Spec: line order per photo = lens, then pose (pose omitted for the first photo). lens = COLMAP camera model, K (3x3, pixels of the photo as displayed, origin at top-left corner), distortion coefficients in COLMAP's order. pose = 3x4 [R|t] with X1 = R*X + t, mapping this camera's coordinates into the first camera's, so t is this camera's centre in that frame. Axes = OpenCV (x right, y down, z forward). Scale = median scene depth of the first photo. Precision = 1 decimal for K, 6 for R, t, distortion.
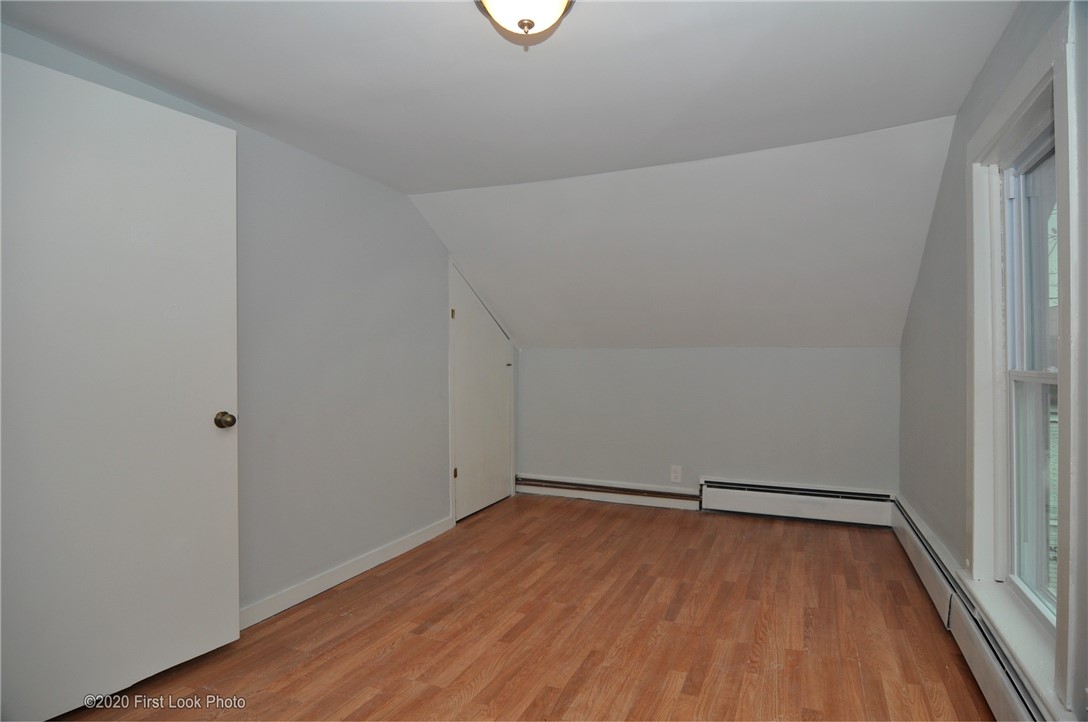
lens RADIAL K [[578.0, 0, 549.7], [0, 578.0, 359.5], [0, 0, 1]] dist [0.000677, -0.012360]
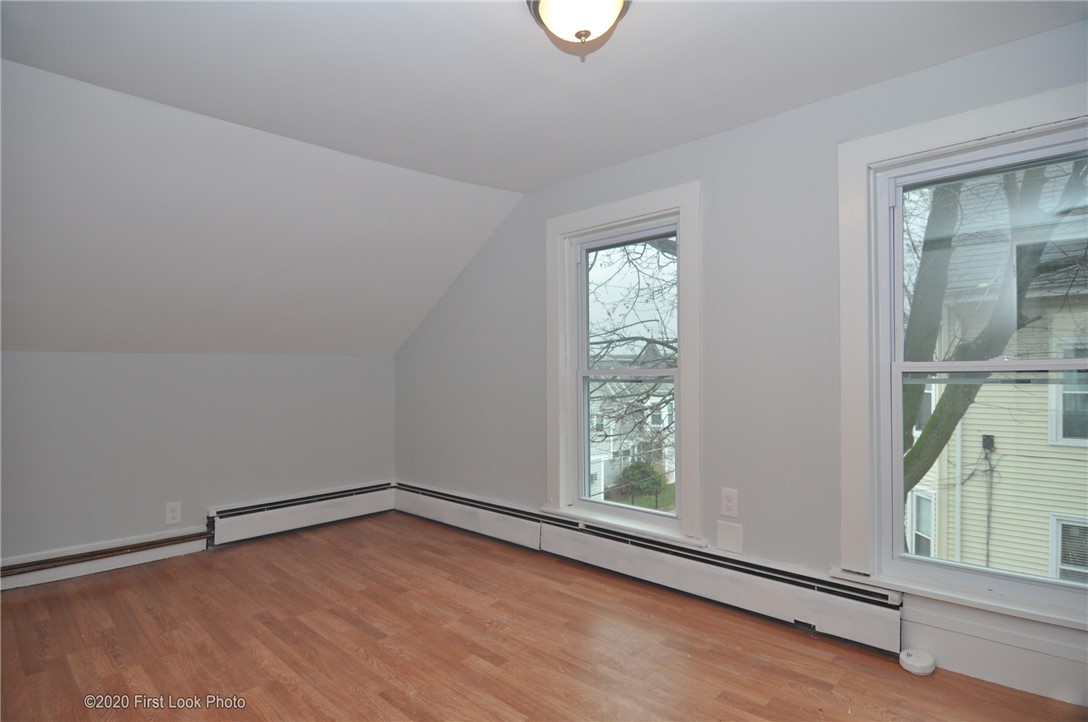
lens RADIAL K [[578.0, 0, 549.7], [0, 578.0, 359.5], [0, 0, 1]] dist [0.000677, -0.012360]
pose [[0.341517, 0.015301, 0.939751, -0.531647], [0.005283, 0.999820, -0.018199, 0.001899], [-0.939861, 0.011180, 0.341375, 0.341883]]
